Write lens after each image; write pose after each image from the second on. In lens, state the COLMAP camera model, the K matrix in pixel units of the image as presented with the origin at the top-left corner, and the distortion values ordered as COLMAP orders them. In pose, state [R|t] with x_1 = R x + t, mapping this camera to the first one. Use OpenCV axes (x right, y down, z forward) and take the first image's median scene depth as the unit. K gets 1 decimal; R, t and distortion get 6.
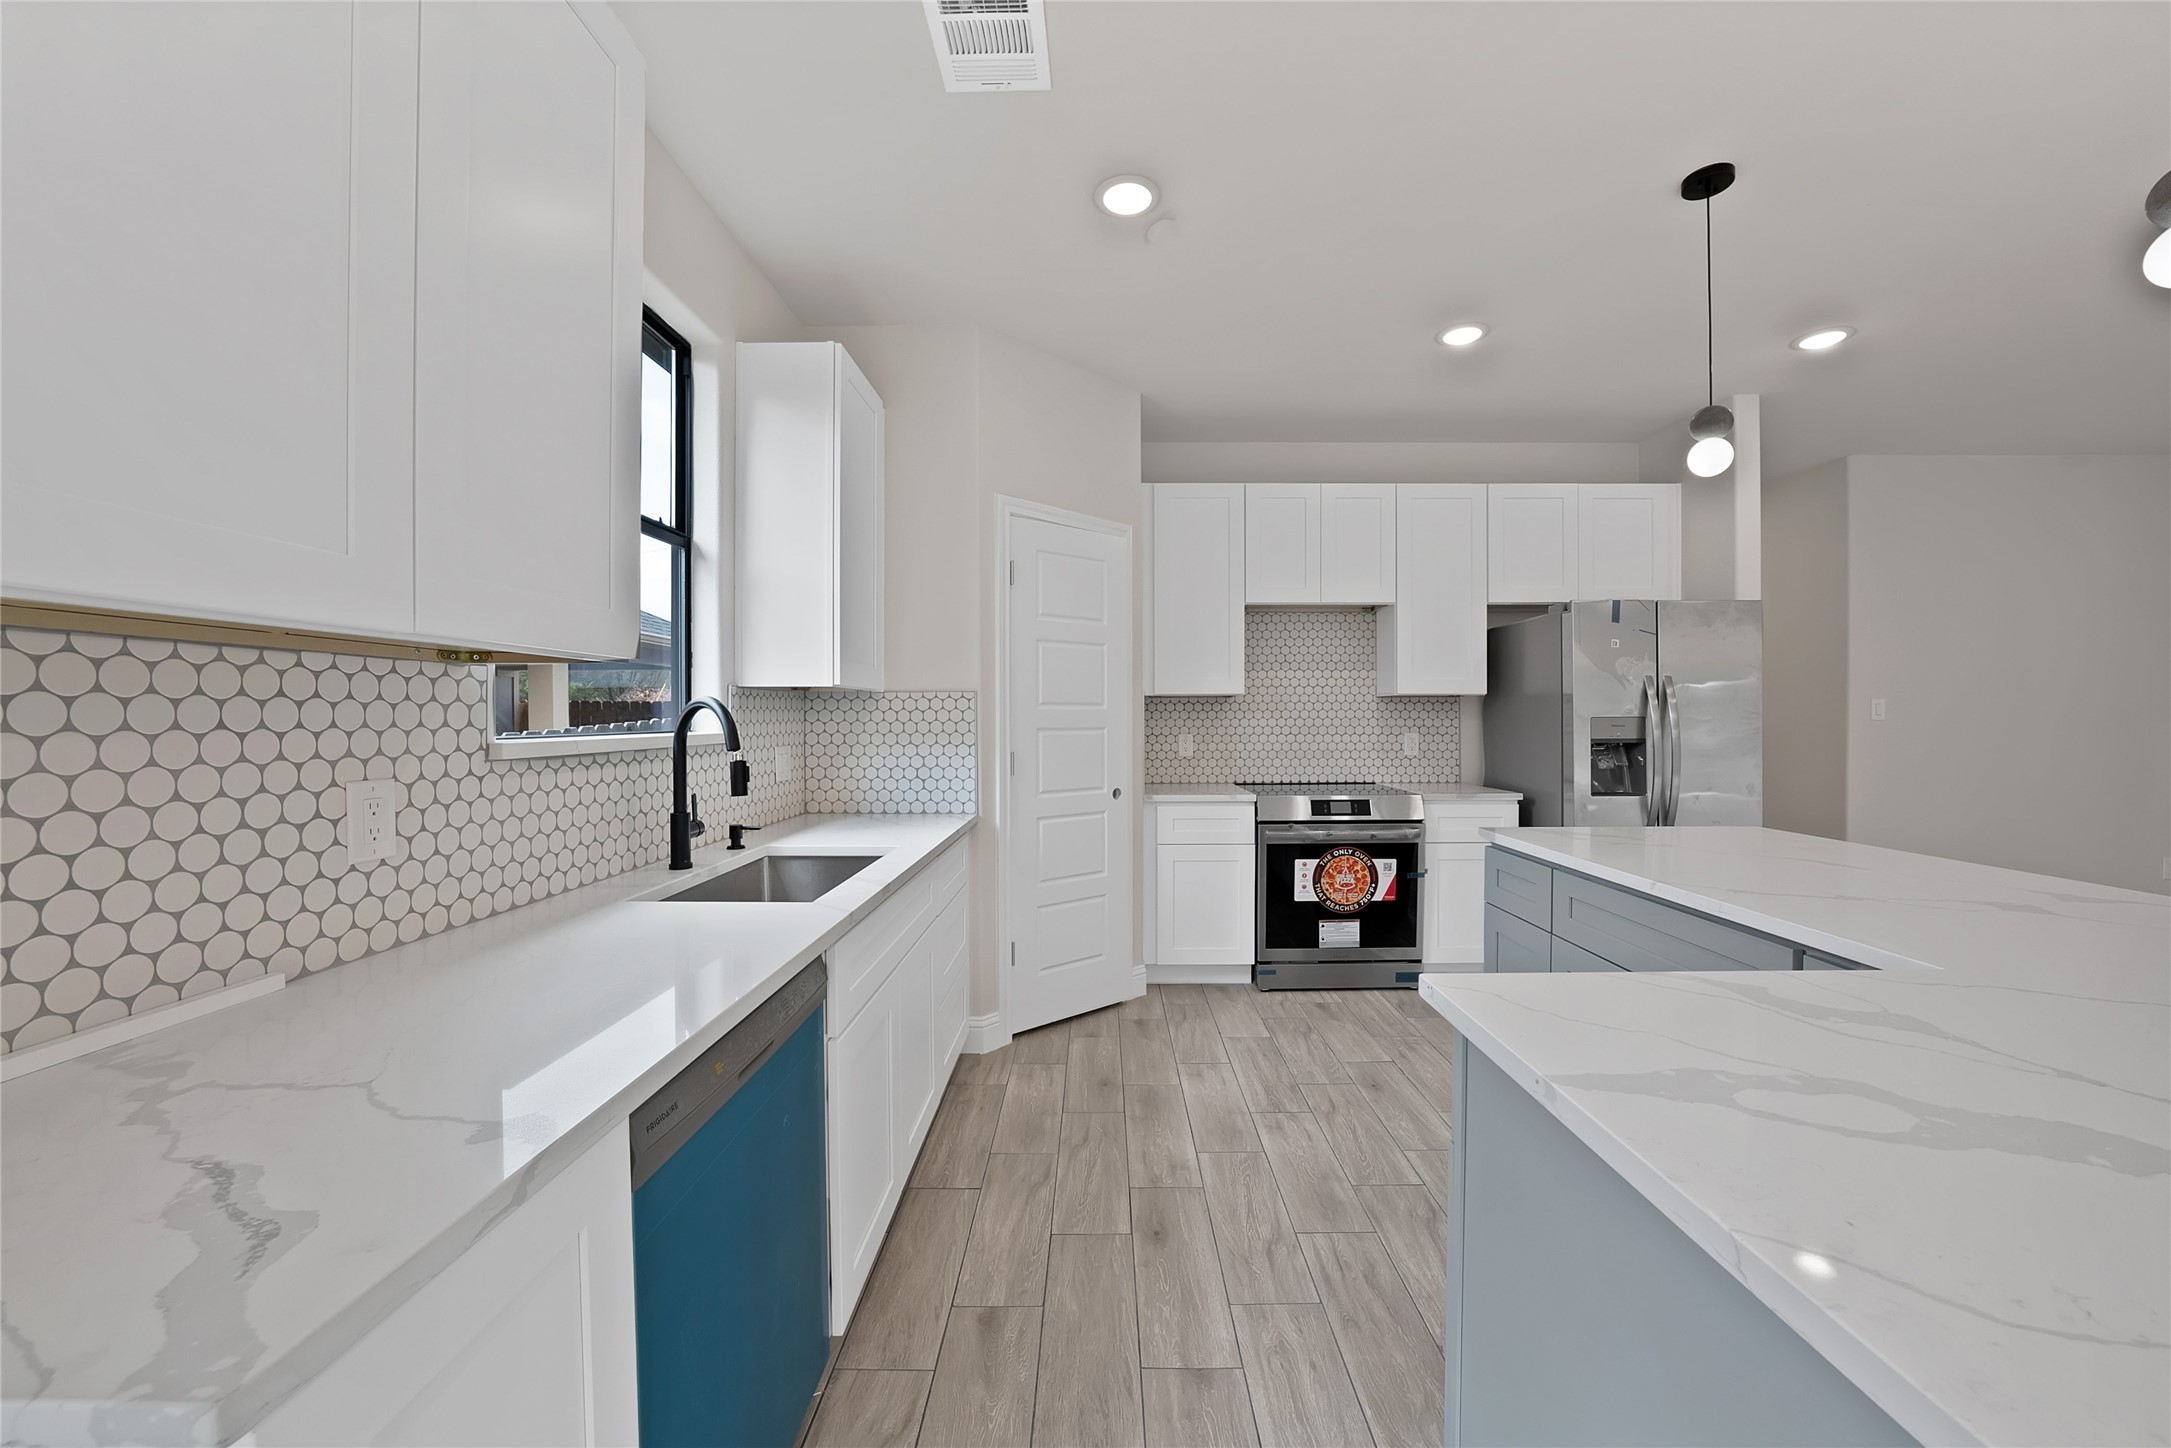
lens RADIAL K [[791.3, 0, 1090.9], [0, 791.3, 723.8], [0, 0, 1]] dist [-0.034943, 0.007214]
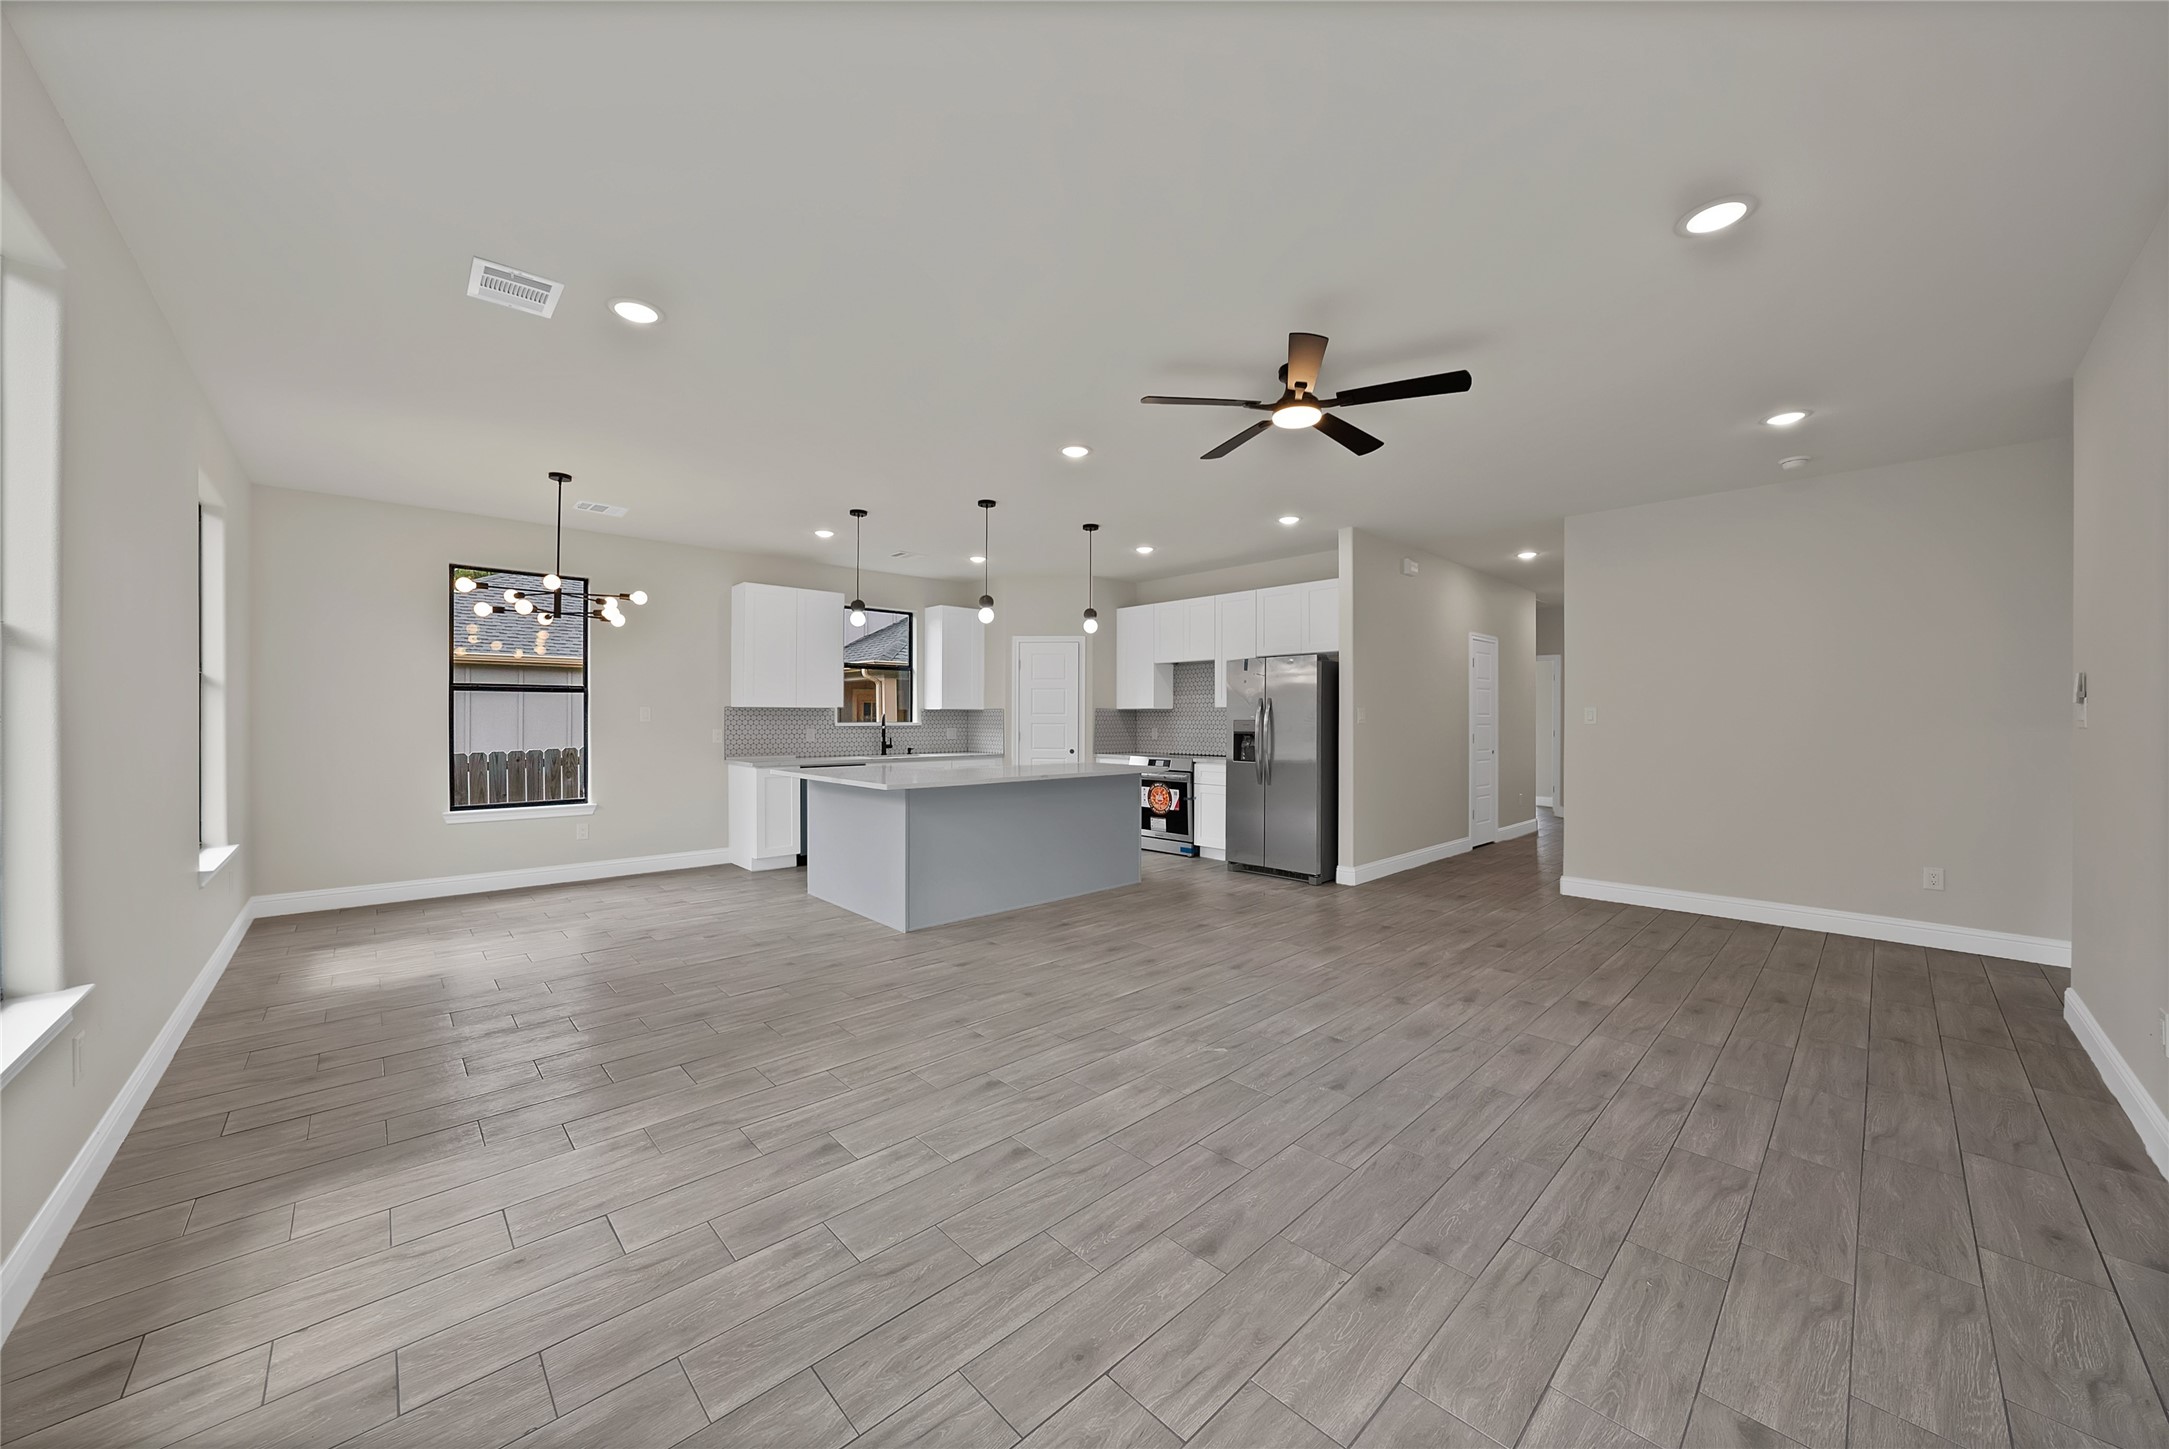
lens RADIAL K [[775.0, 0, 1073.2], [0, 775.0, 719.6], [0, 0, 1]] dist [-0.027099, 0.006019]
pose [[0.687865, 0.005063, -0.725821, 1.716470], [-0.010427, 0.999941, -0.002907, -0.000300], [0.725764, 0.009568, 0.687877, -0.593306]]
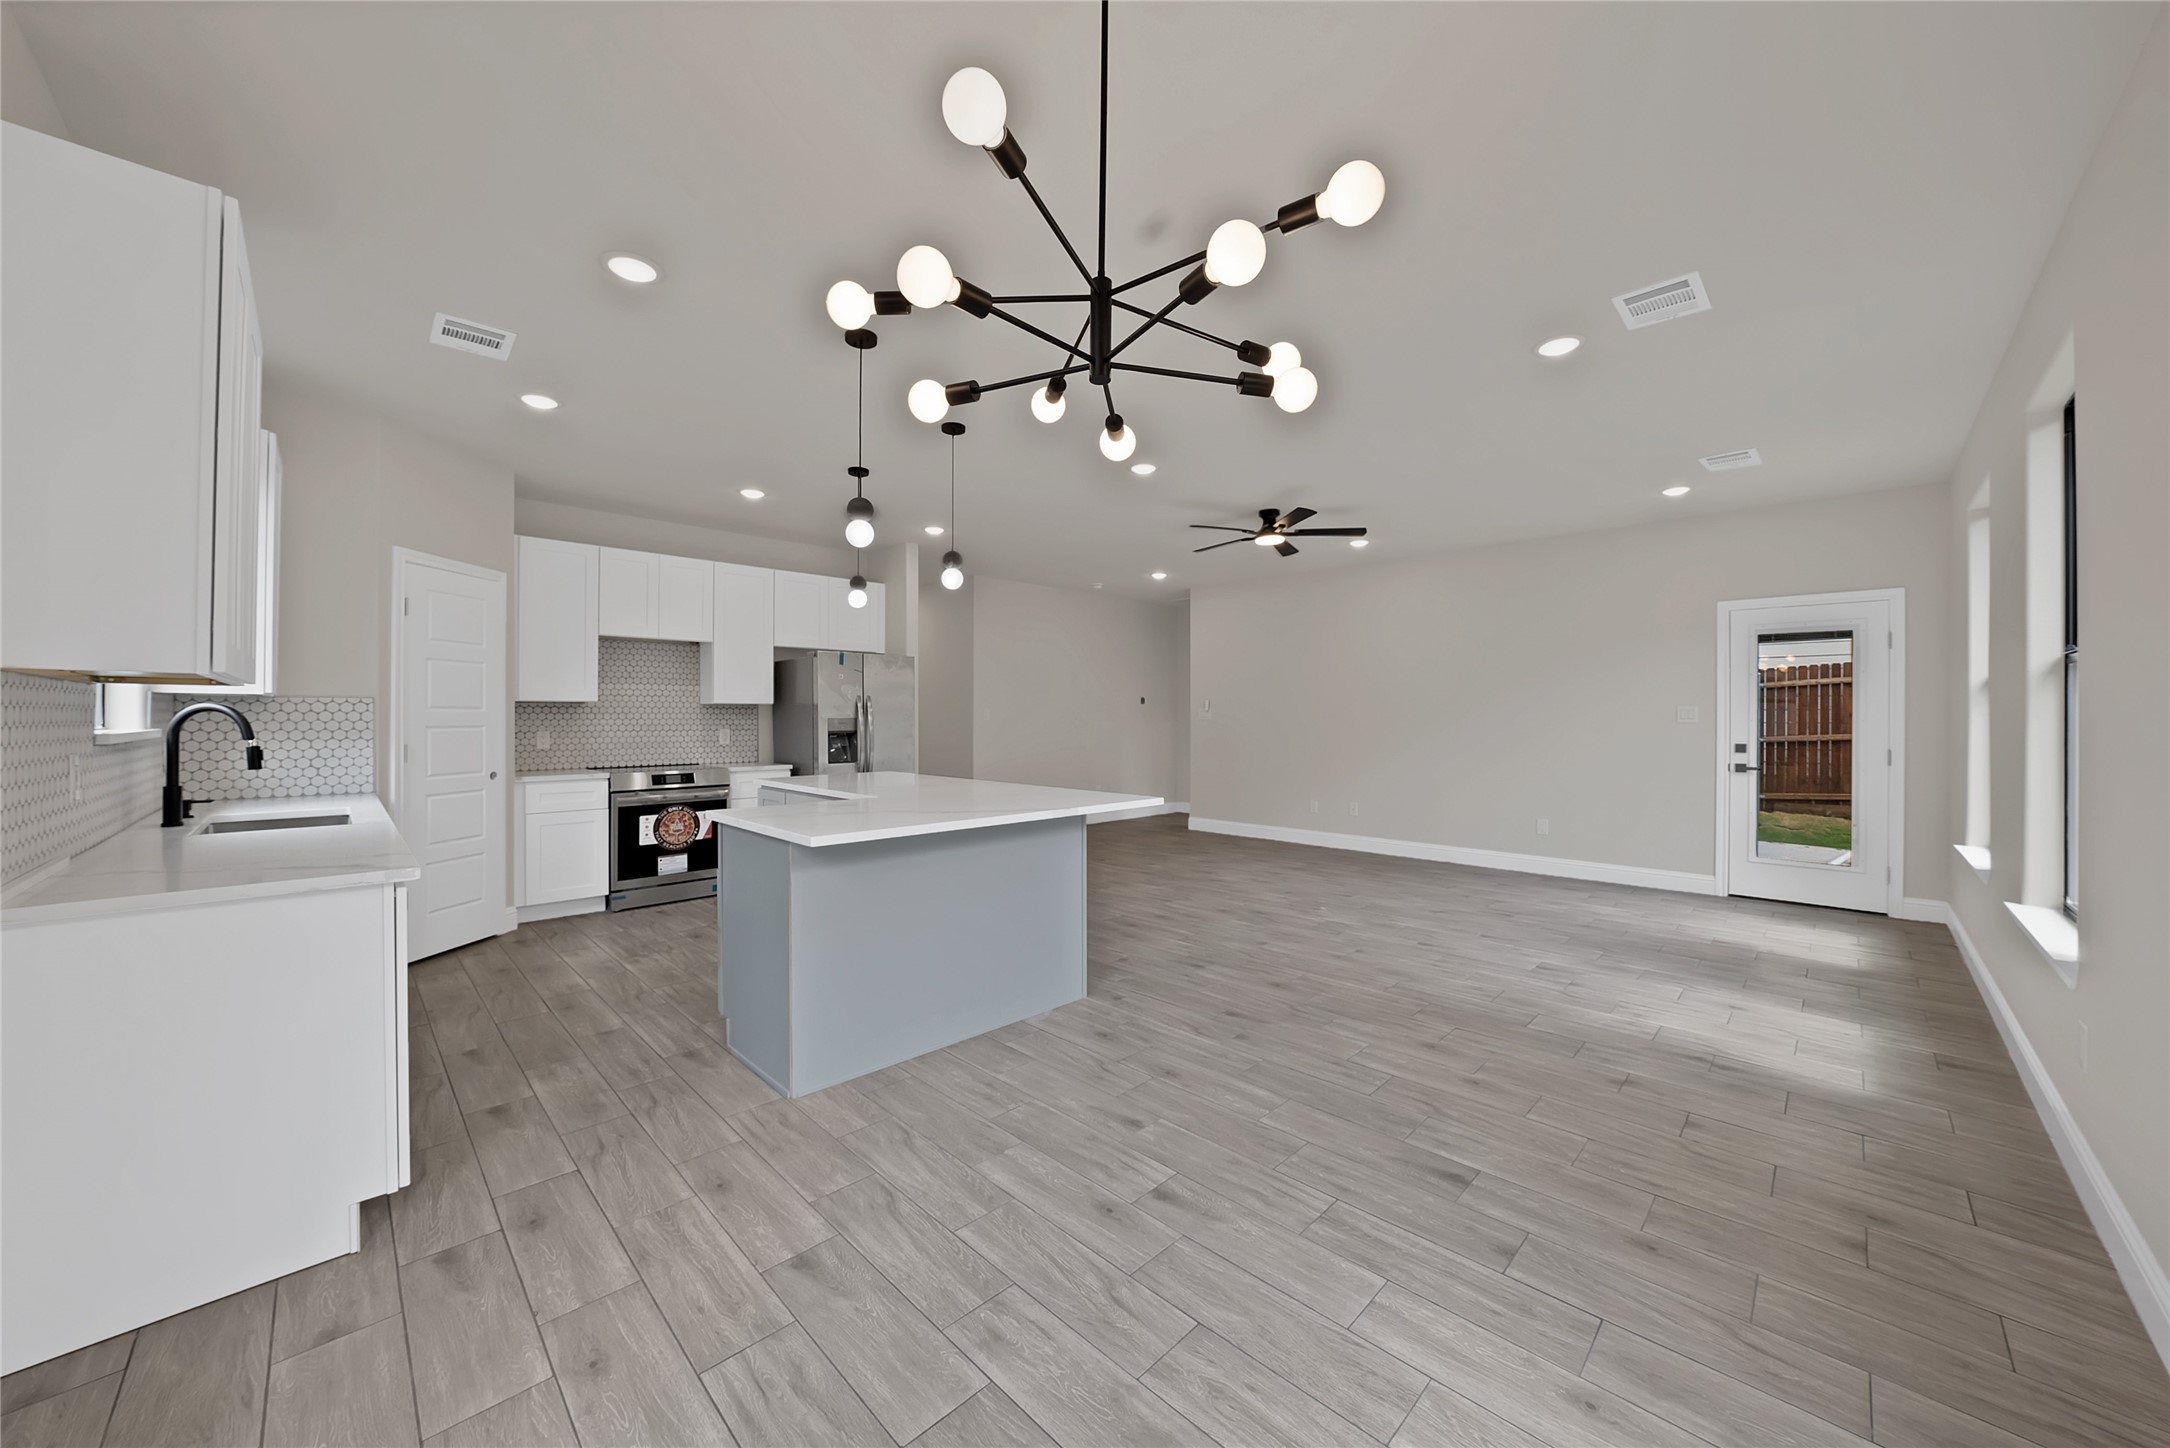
lens RADIAL K [[779.5, 0, 1080.6], [0, 779.5, 715.8], [0, 0, 1]] dist [-0.029098, 0.006988]
pose [[0.701409, 0.004255, 0.712746, -0.194358], [0.004006, 0.999943, -0.009912, 0.004624], [-0.712748, 0.009807, 0.701352, -0.602457]]
